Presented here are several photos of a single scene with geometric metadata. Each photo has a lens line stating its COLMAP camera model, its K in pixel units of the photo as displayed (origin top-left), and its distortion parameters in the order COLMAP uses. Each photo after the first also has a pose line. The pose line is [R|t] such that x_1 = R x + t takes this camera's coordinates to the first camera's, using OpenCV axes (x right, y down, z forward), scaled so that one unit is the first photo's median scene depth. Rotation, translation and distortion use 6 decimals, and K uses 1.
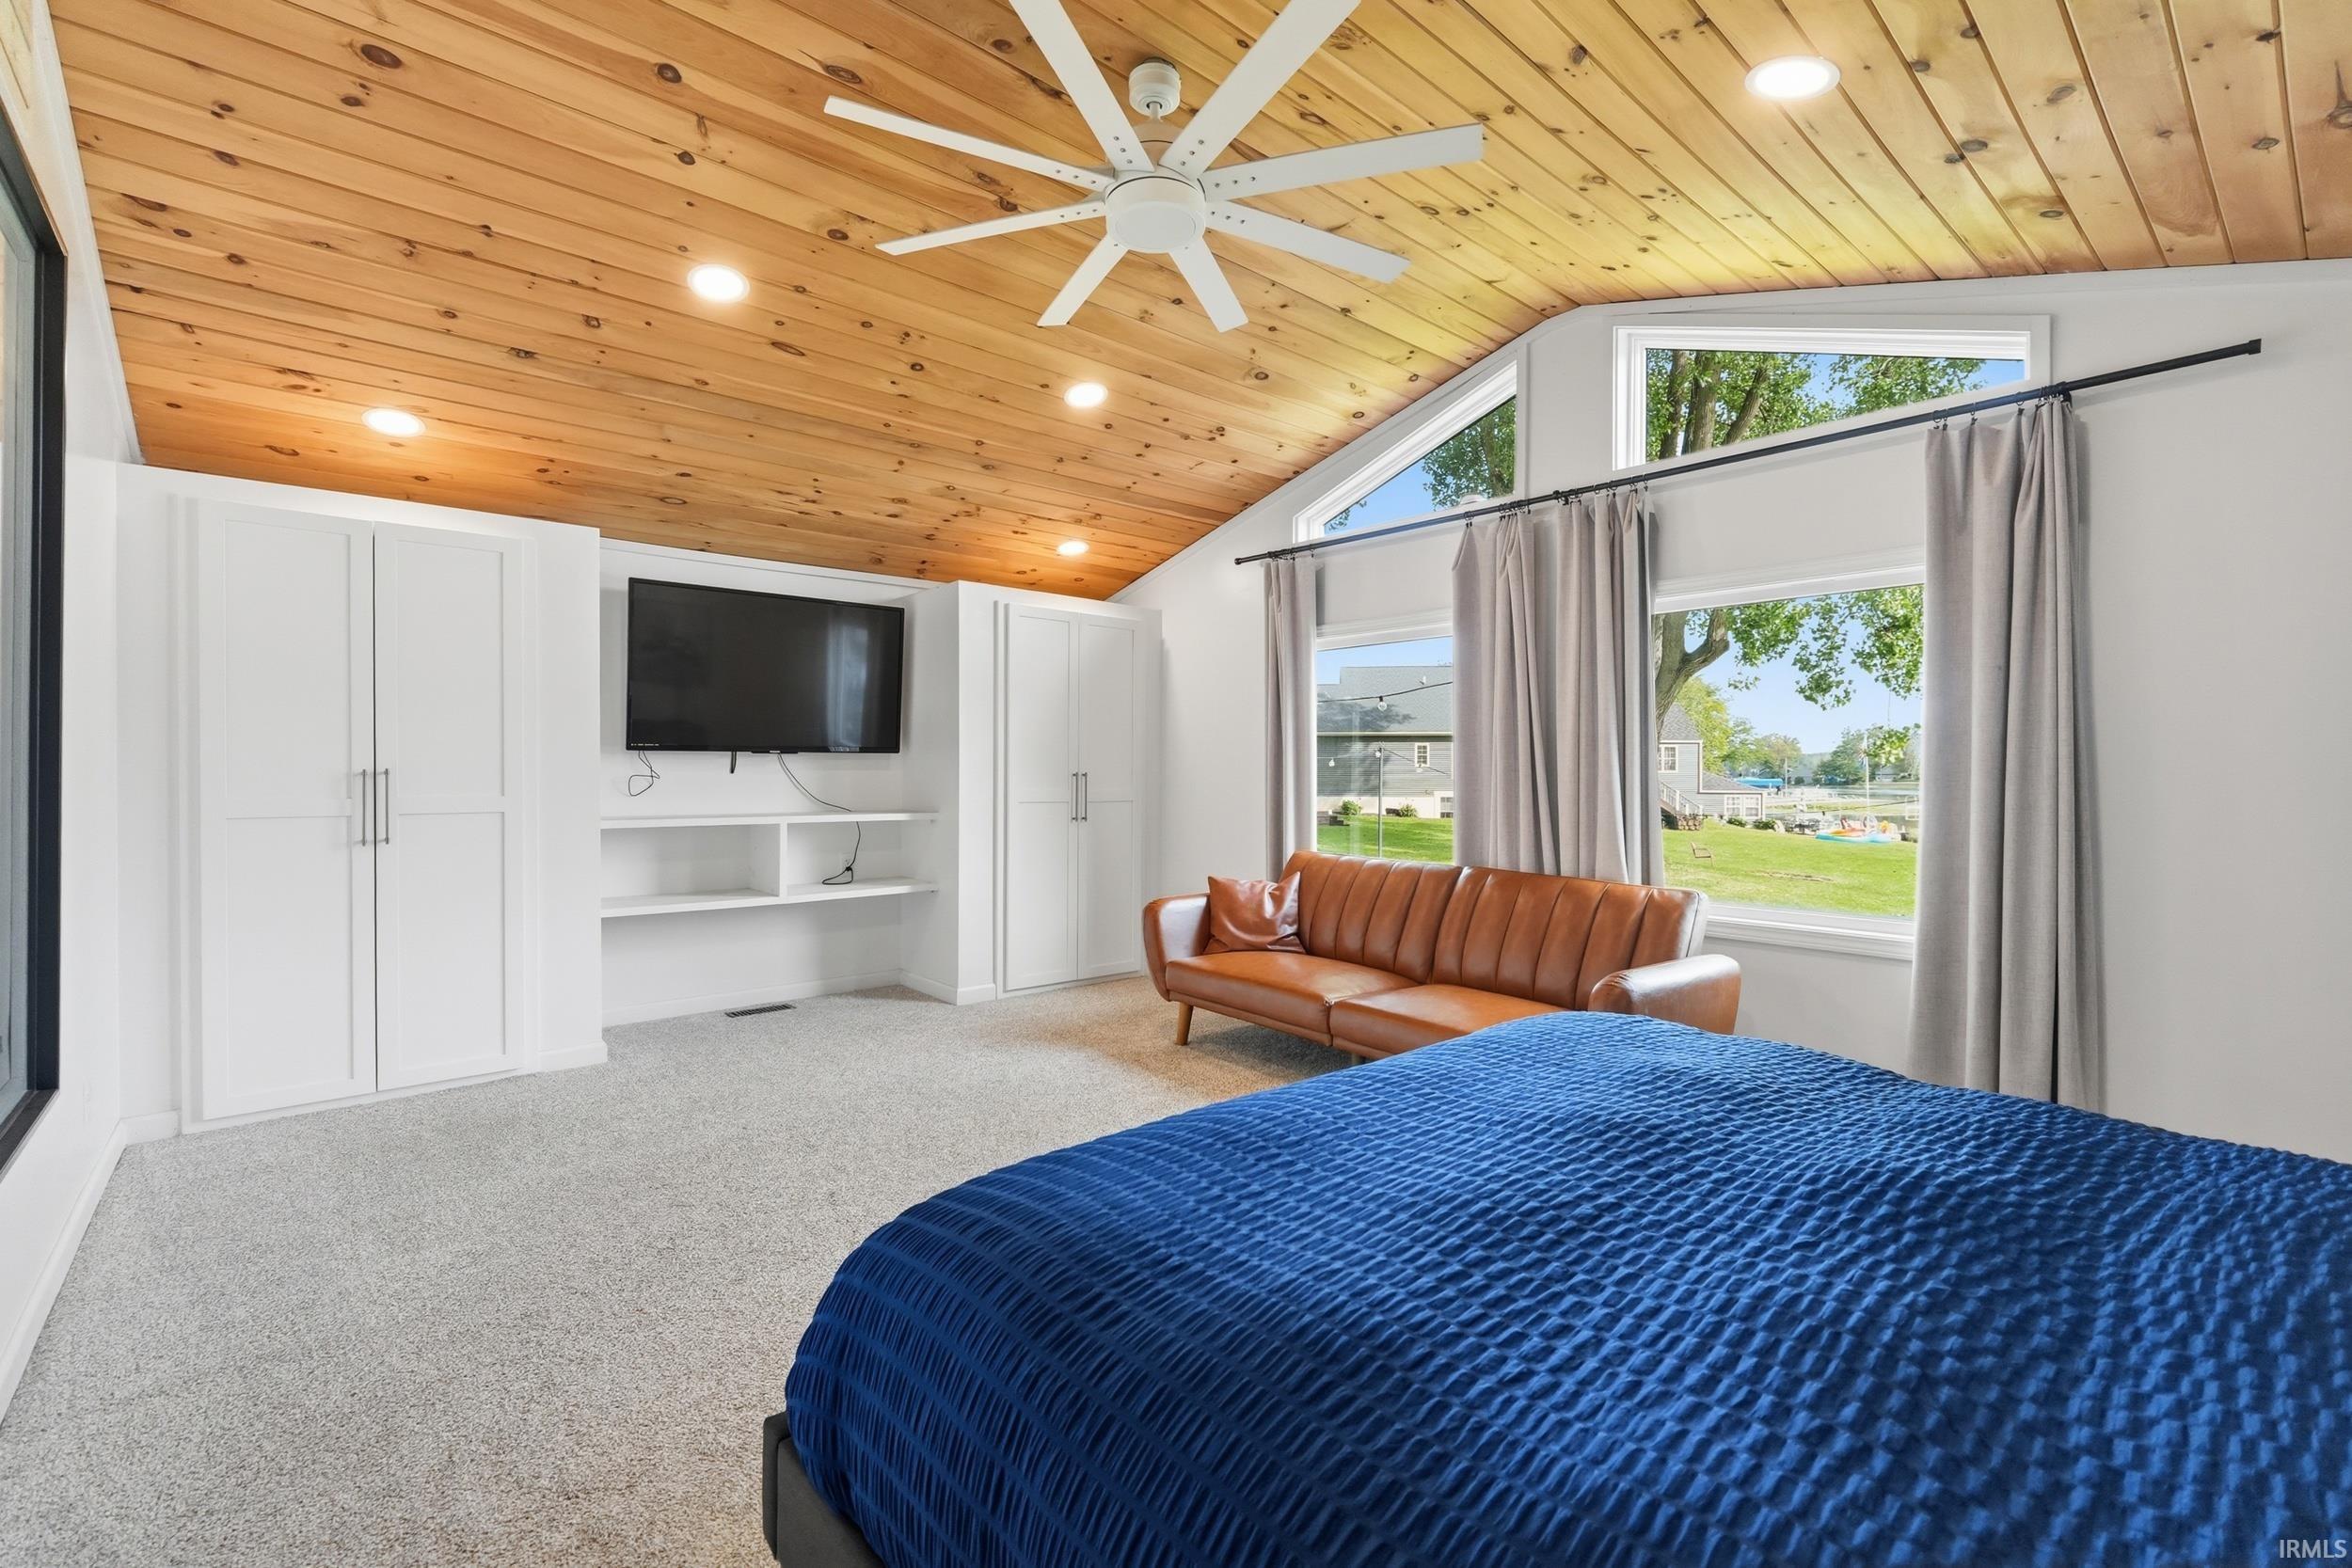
lens RADIAL K [[1012.5, 0, 1165.7], [0, 1012.5, 782.5], [0, 0, 1]] dist [-0.000811, -0.000074]
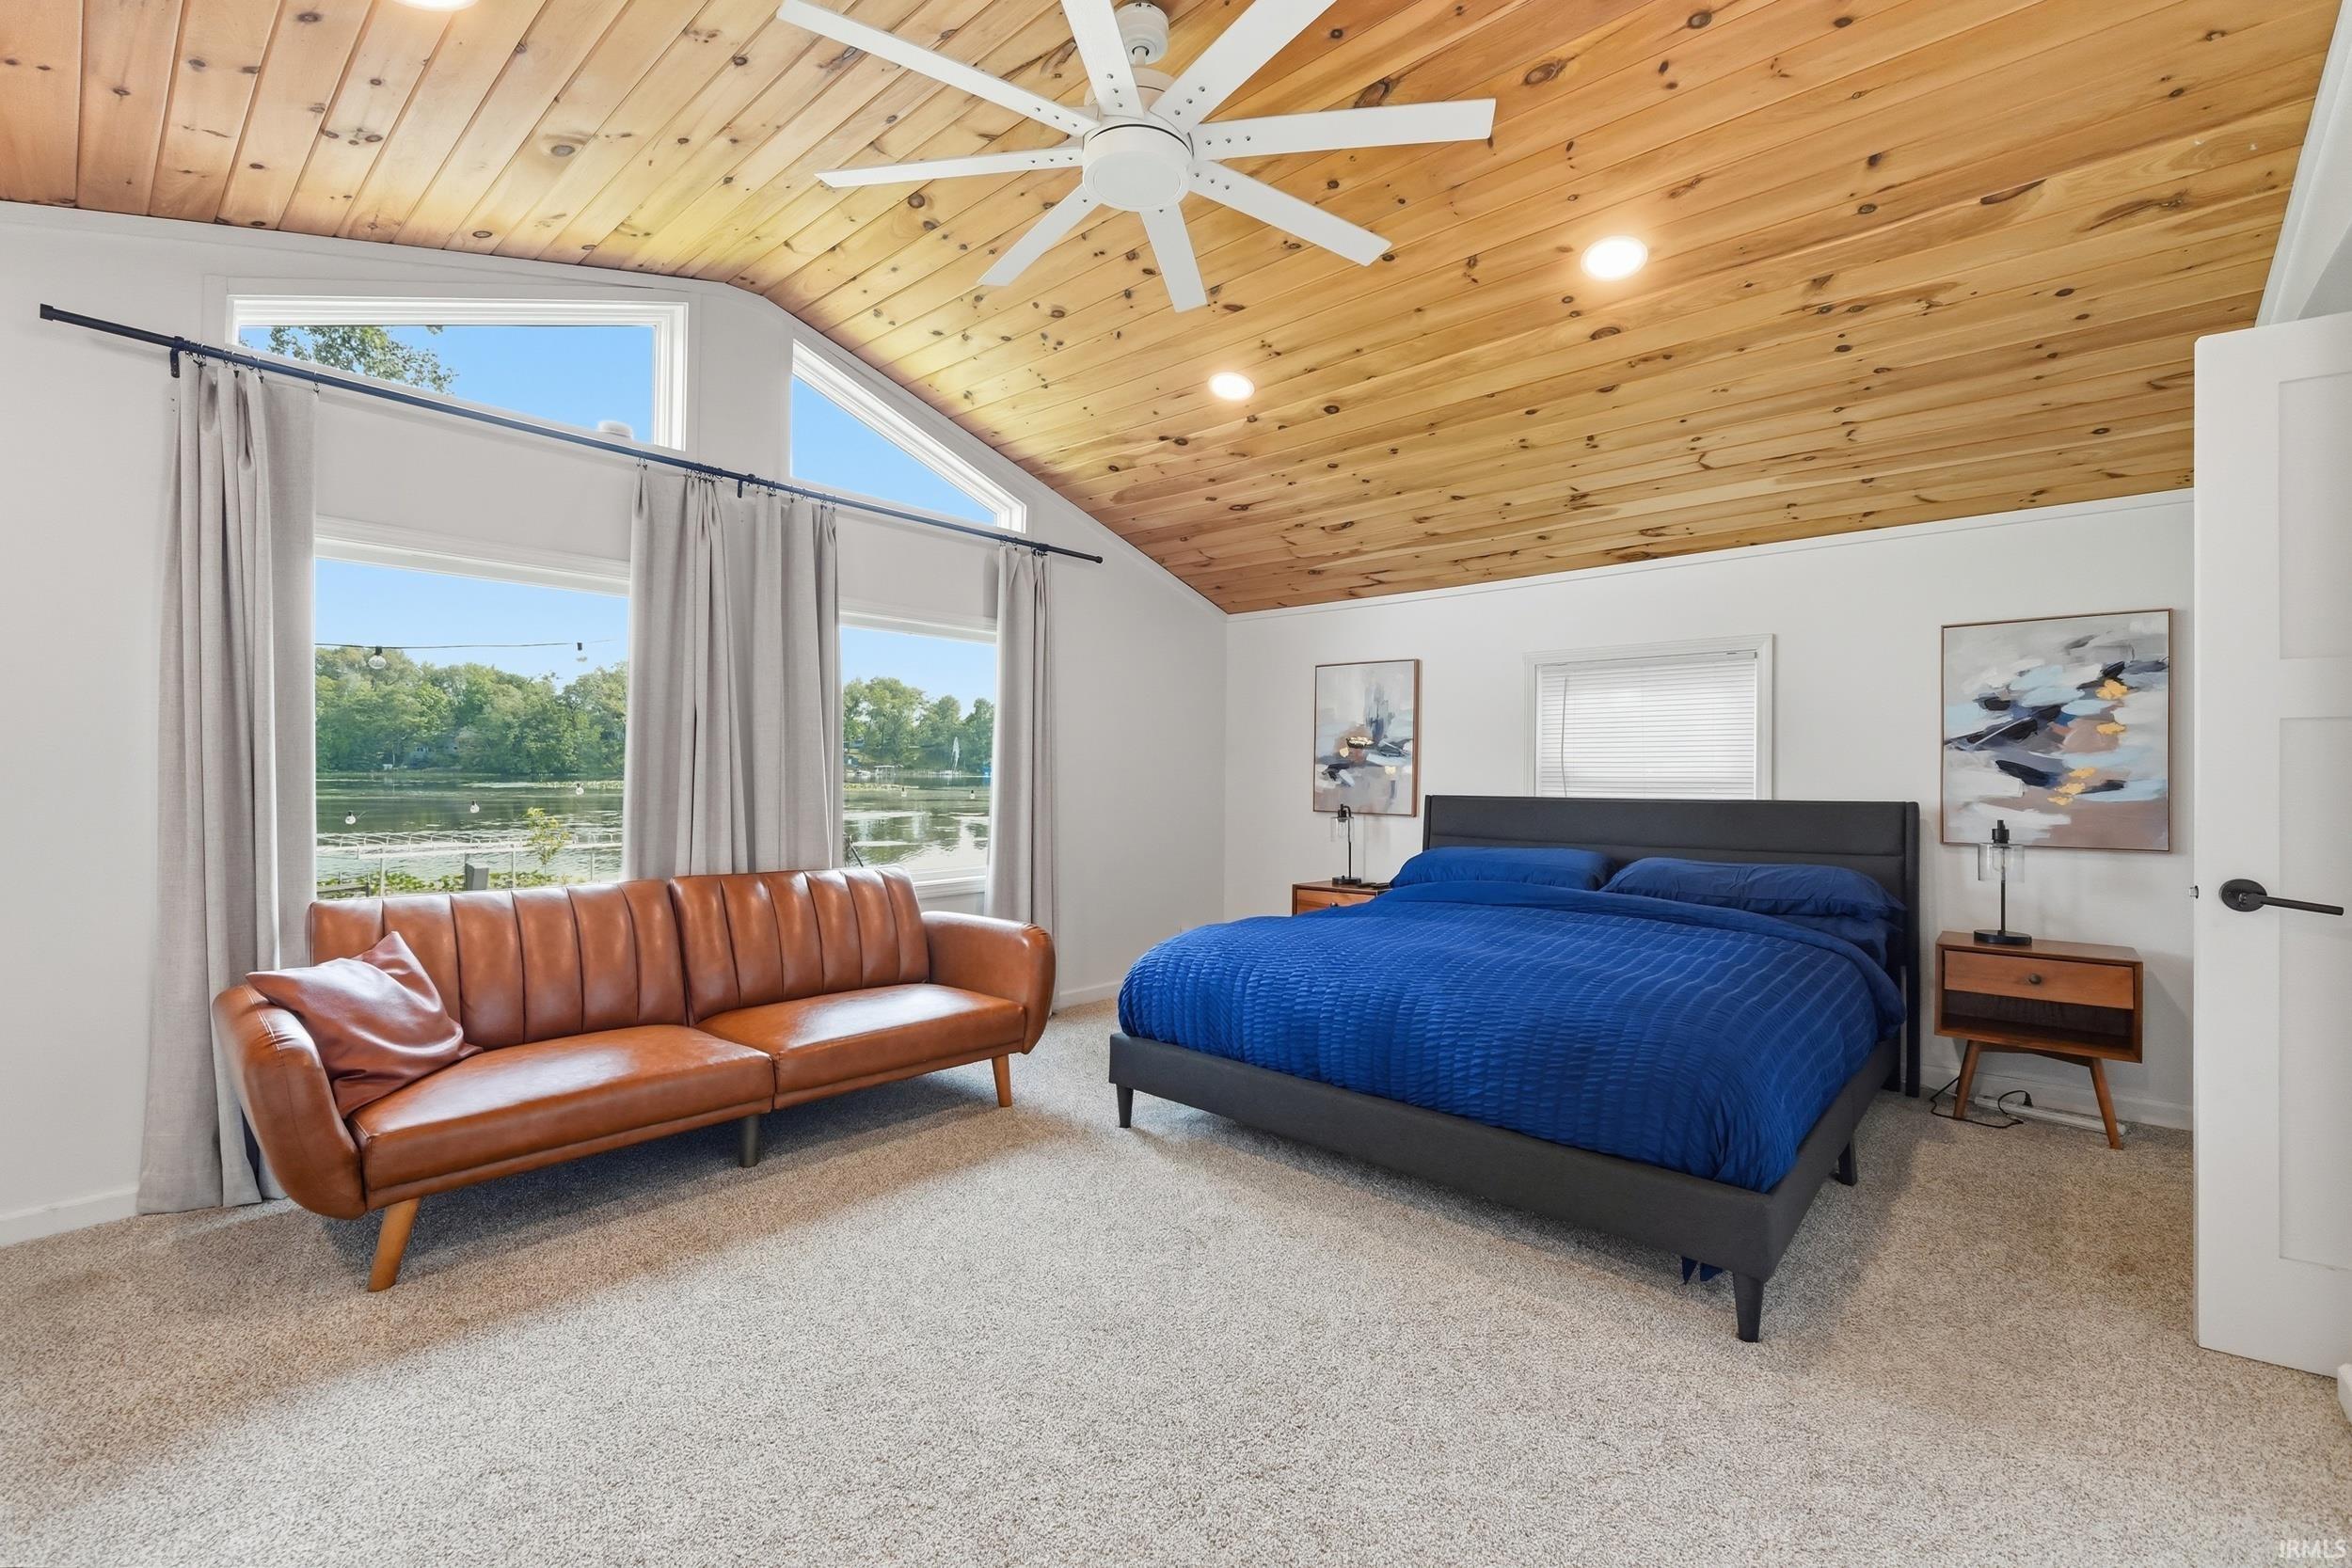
lens RADIAL K [[992.2, 0, 1170.4], [0, 992.2, 767.0], [0, 0, 1]] dist [-0.000420, 0.000076]
pose [[-0.145498, -0.001190, 0.989358, -0.584713], [0.008269, 0.999963, 0.002419, -0.007588], [-0.989324, 0.008533, -0.145483, 0.713141]]
